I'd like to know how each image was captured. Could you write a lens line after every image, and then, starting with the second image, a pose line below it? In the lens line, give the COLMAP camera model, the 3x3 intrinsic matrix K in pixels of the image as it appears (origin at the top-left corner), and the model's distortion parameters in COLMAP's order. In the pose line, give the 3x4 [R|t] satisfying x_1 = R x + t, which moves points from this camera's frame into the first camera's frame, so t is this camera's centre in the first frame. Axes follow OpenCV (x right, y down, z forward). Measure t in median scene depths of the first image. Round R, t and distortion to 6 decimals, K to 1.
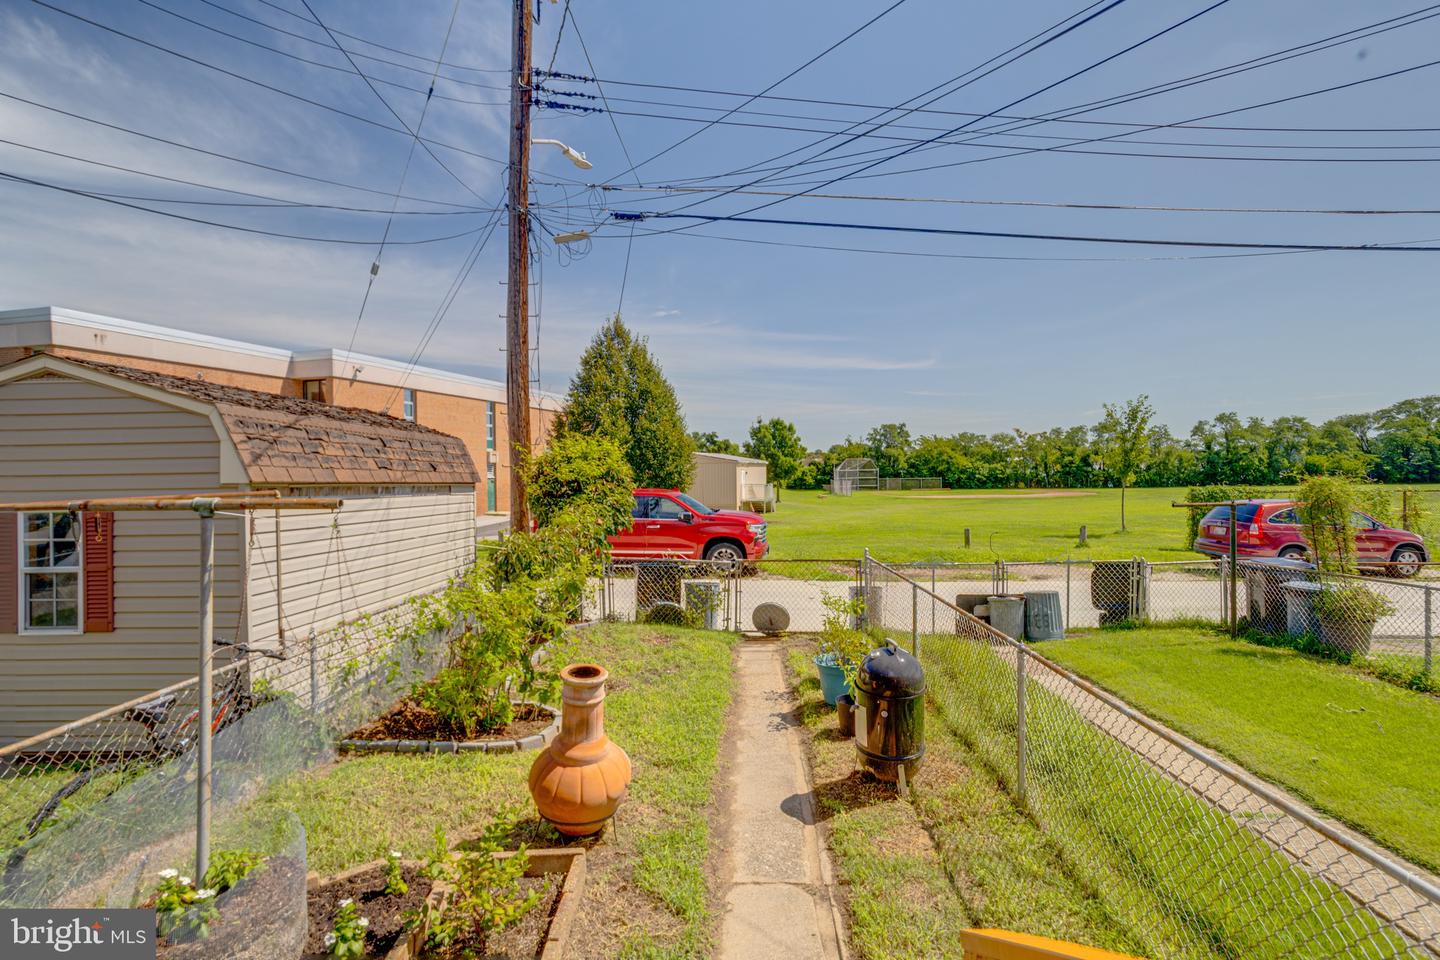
lens RADIAL K [[678.6, 0, 721.1], [0, 678.6, 467.5], [0, 0, 1]] dist [-0.039531, 0.000272]
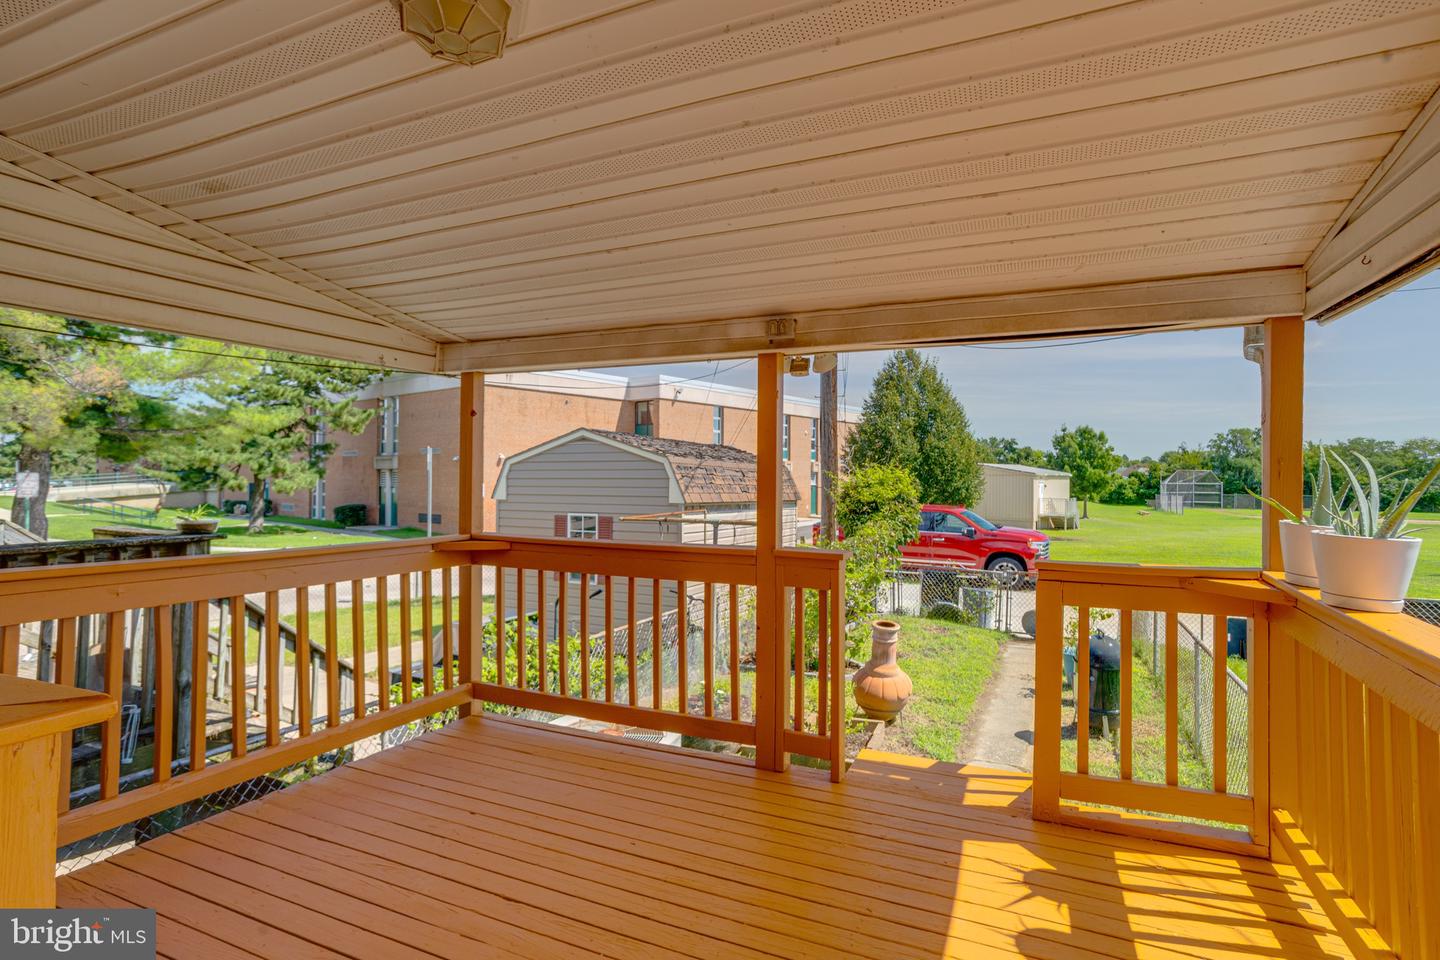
lens RADIAL K [[692.4, 0, 721.2], [0, 692.4, 483.9], [0, 0, 1]] dist [-0.029952, 0.000596]
pose [[0.915961, 0.019269, -0.400805, 0.025277], [-0.013648, 0.999764, 0.016875, -0.017618], [0.401036, -0.009987, 0.916008, -0.177199]]
